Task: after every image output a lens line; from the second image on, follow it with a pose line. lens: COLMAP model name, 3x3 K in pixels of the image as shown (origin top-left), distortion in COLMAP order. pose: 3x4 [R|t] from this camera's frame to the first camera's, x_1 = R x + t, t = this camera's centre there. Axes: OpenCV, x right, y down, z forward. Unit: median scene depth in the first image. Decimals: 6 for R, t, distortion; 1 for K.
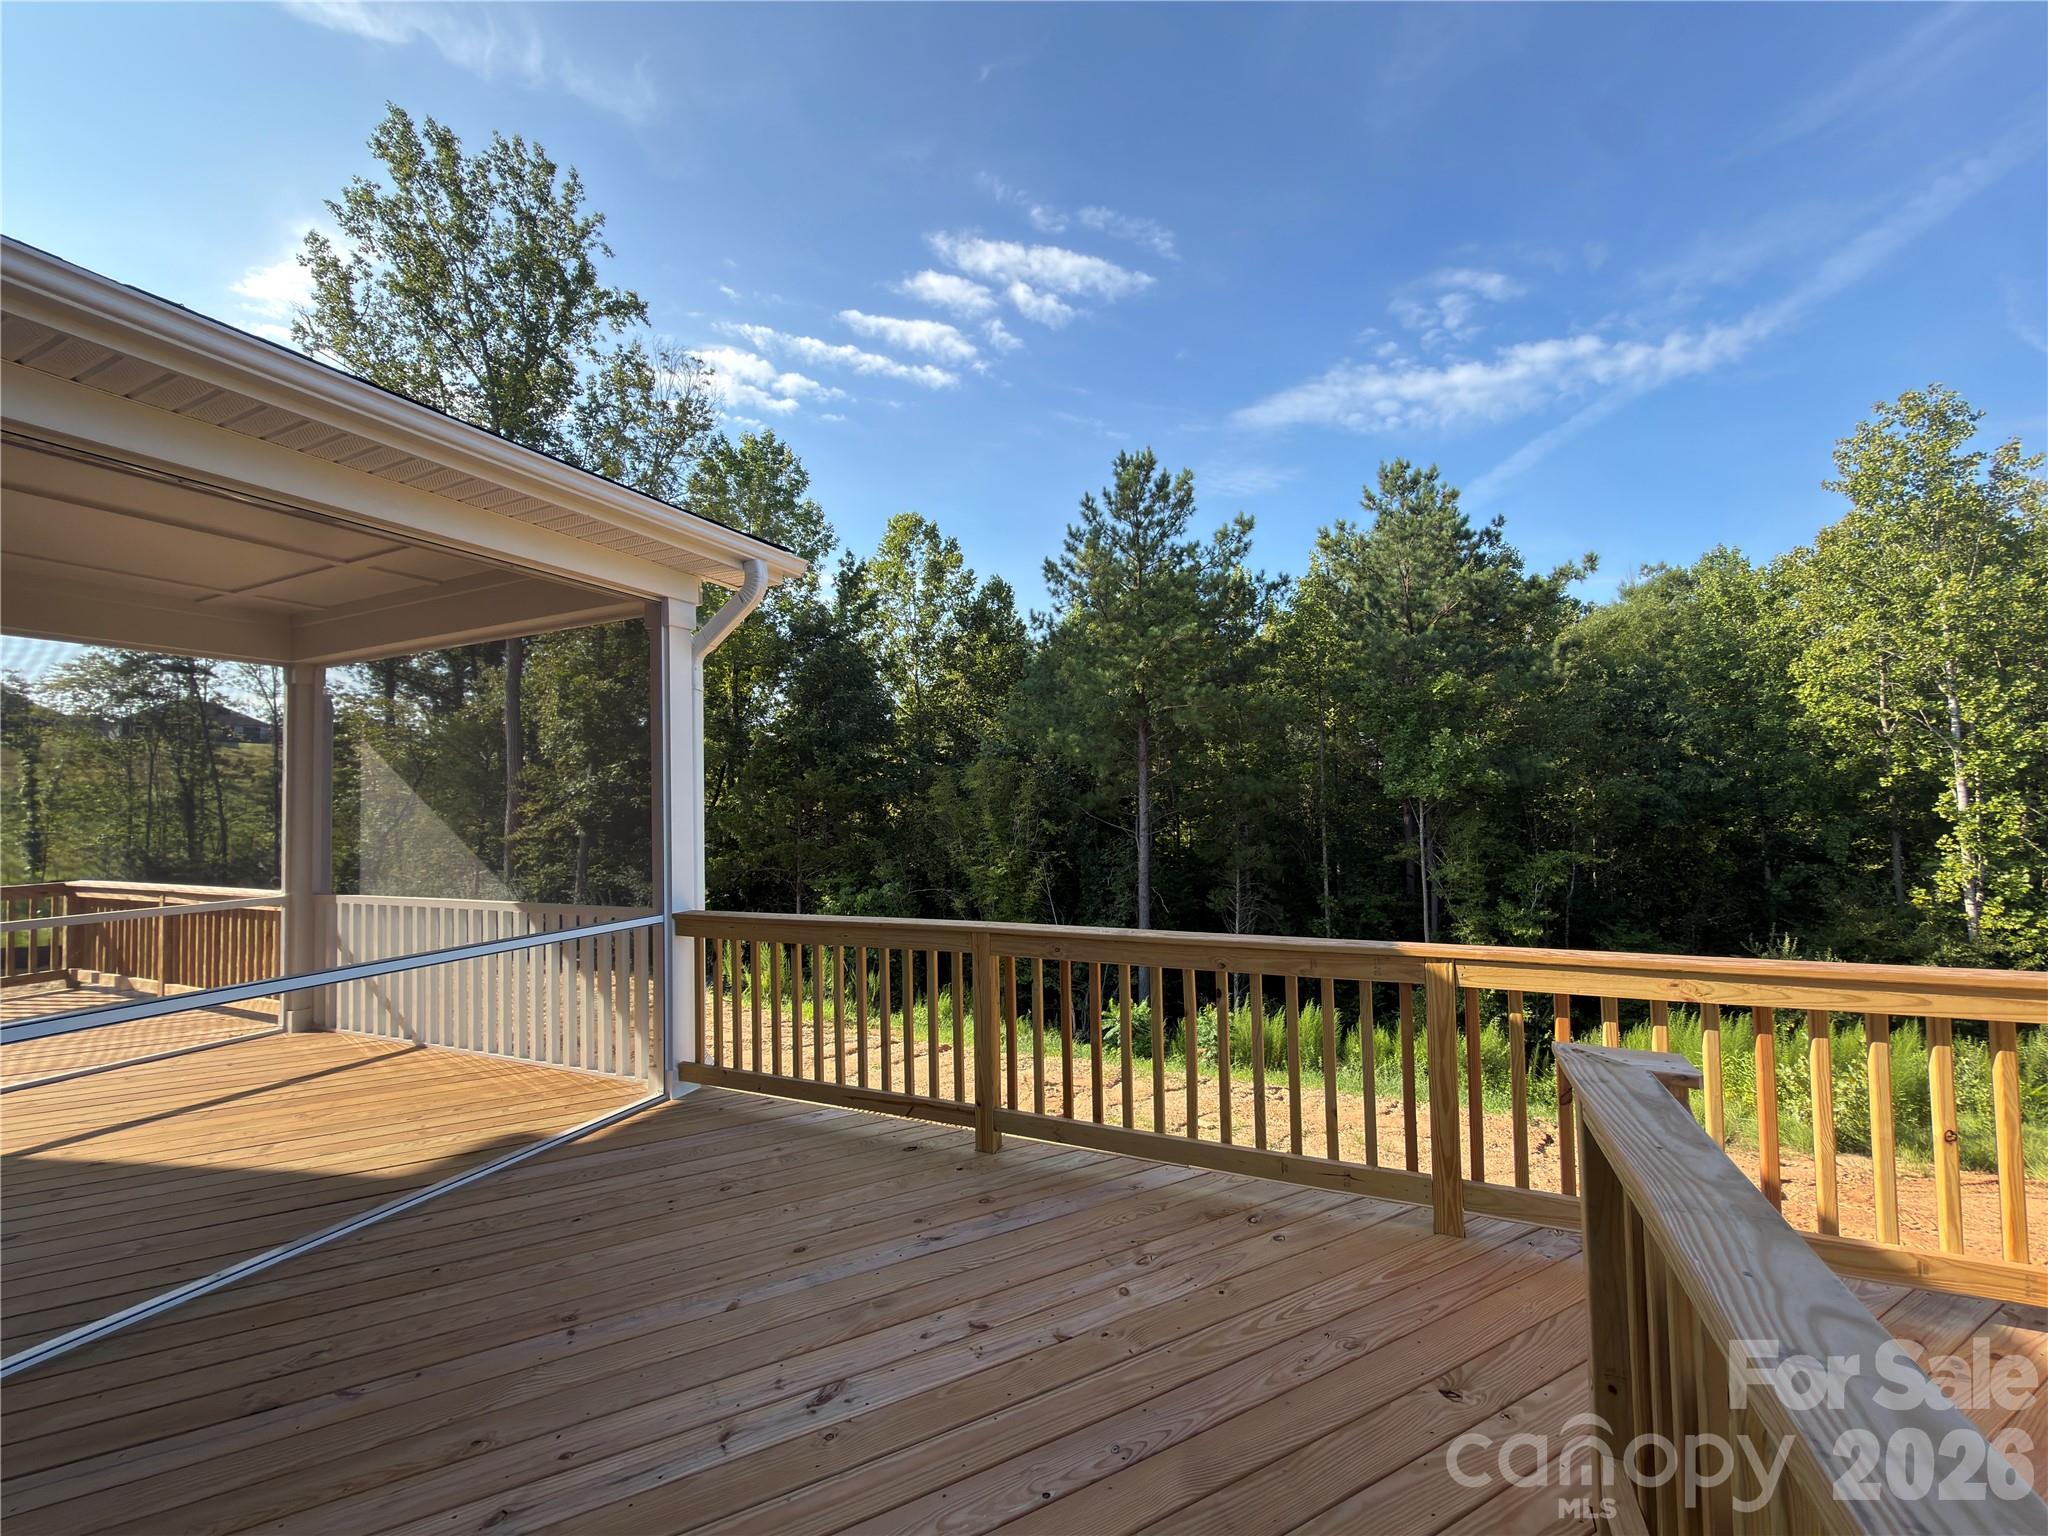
lens RADIAL K [[812.2, 0, 1023.0], [0, 812.2, 770.8], [0, 0, 1]] dist [0.000671, -0.000532]
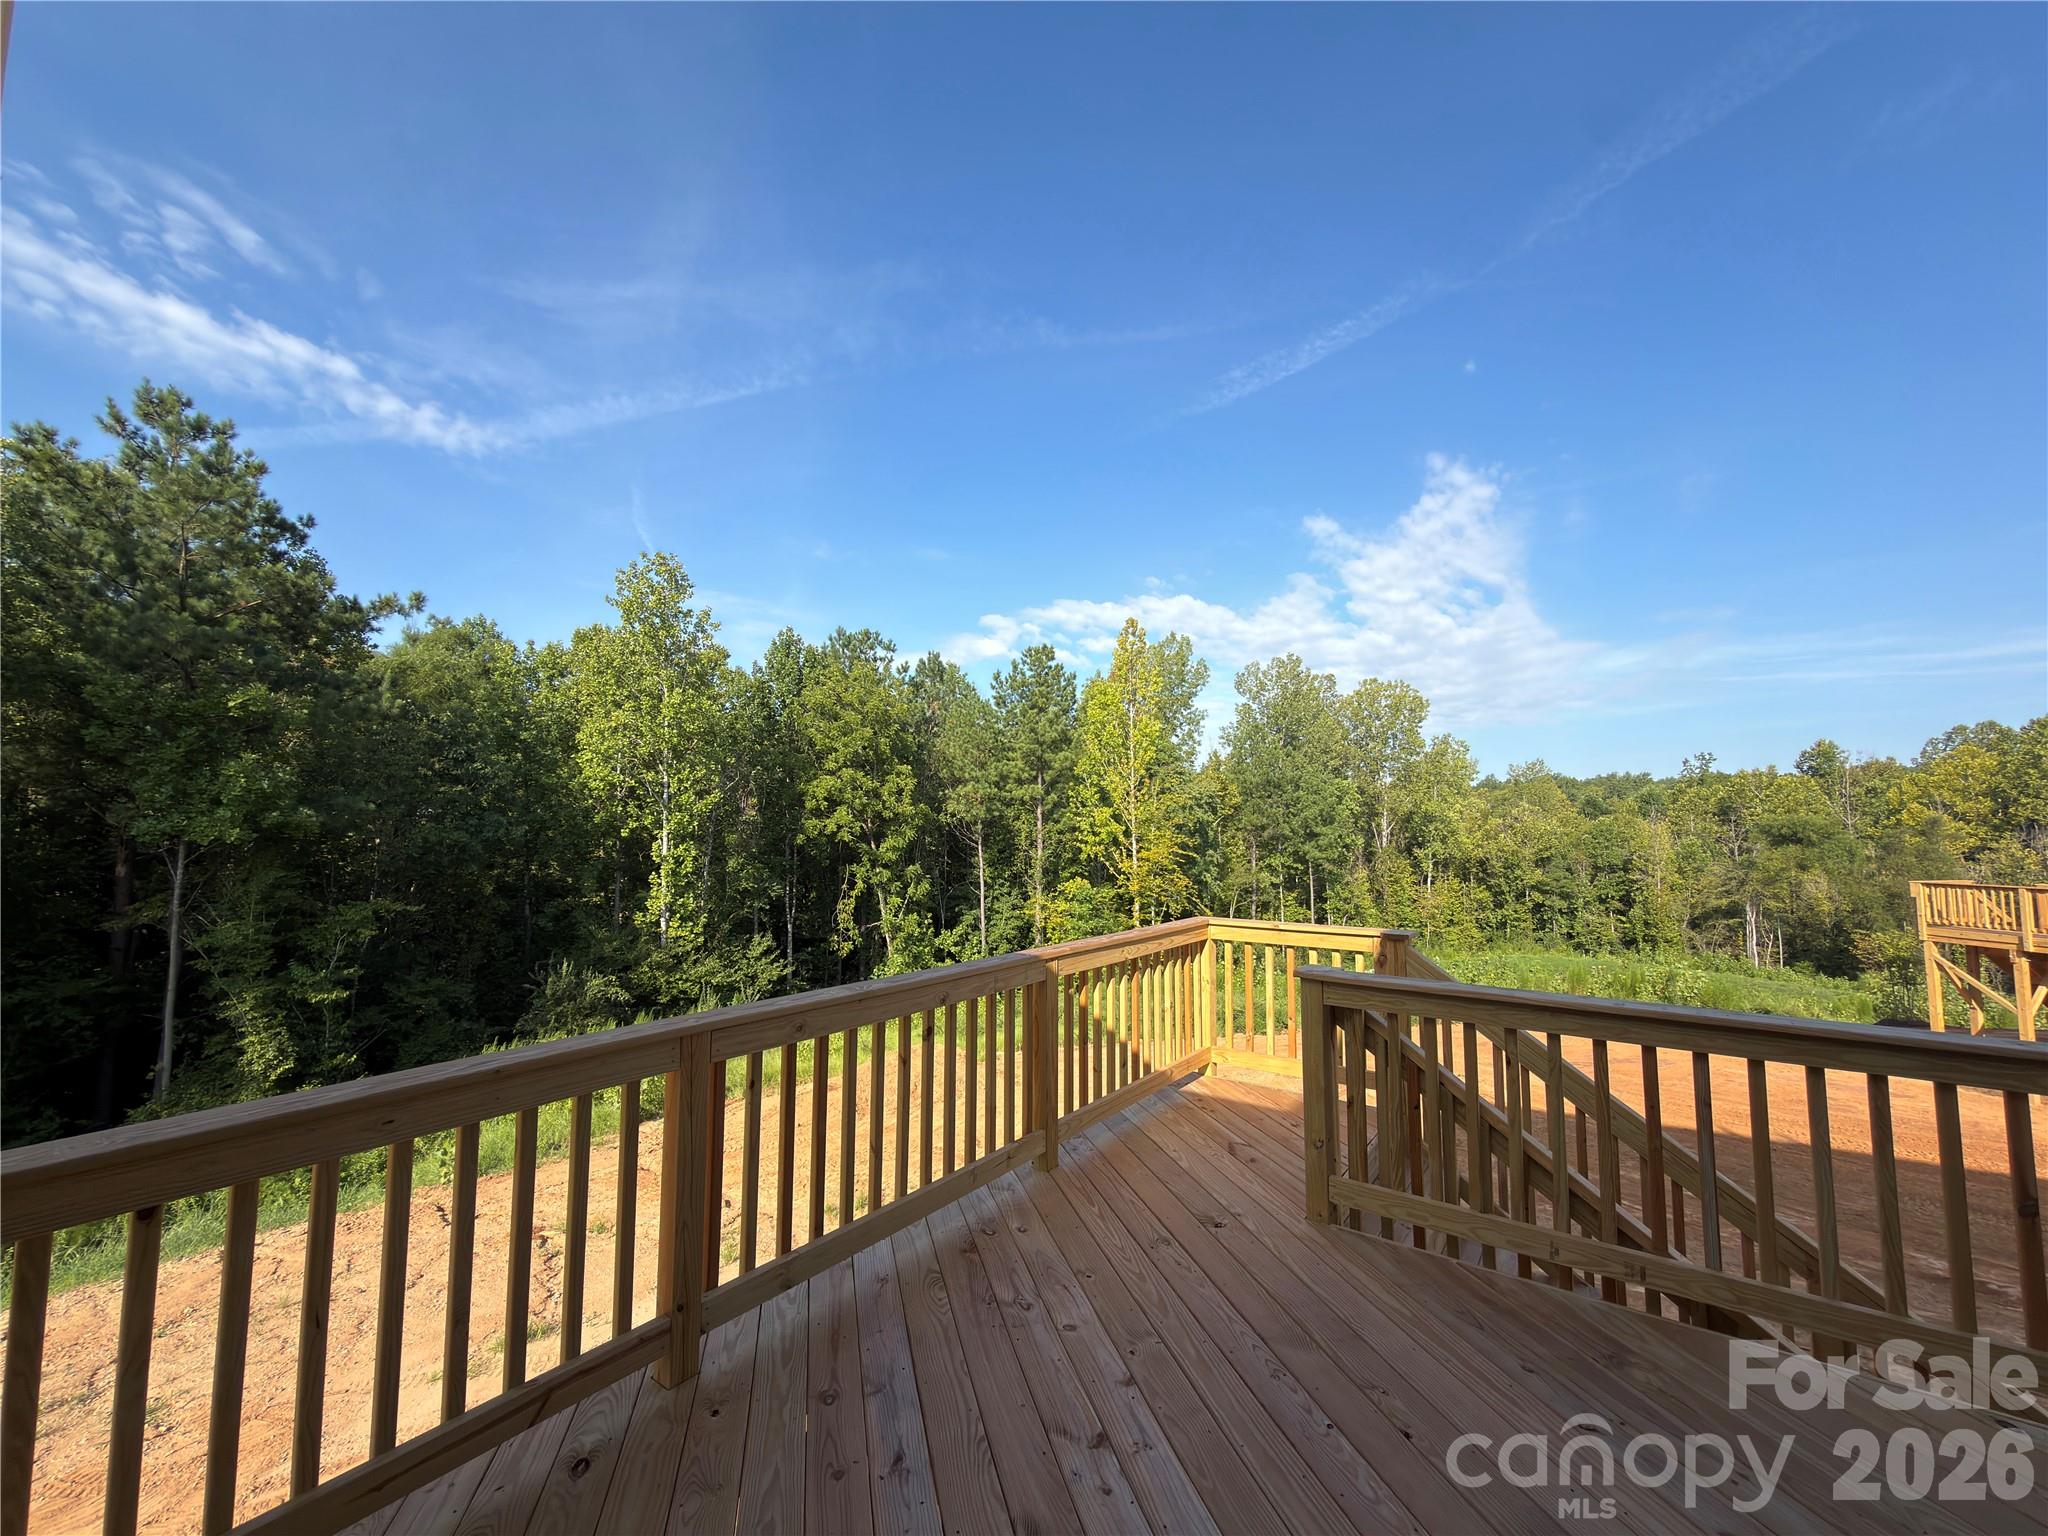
lens RADIAL K [[812.2, 0, 1023.0], [0, 812.2, 770.8], [0, 0, 1]] dist [0.000671, -0.000532]
pose [[0.216700, 0.097124, 0.971395, -0.074491], [-0.038632, 0.995112, -0.090878, 0.007011], [-0.975474, -0.017834, 0.219393, 0.073297]]
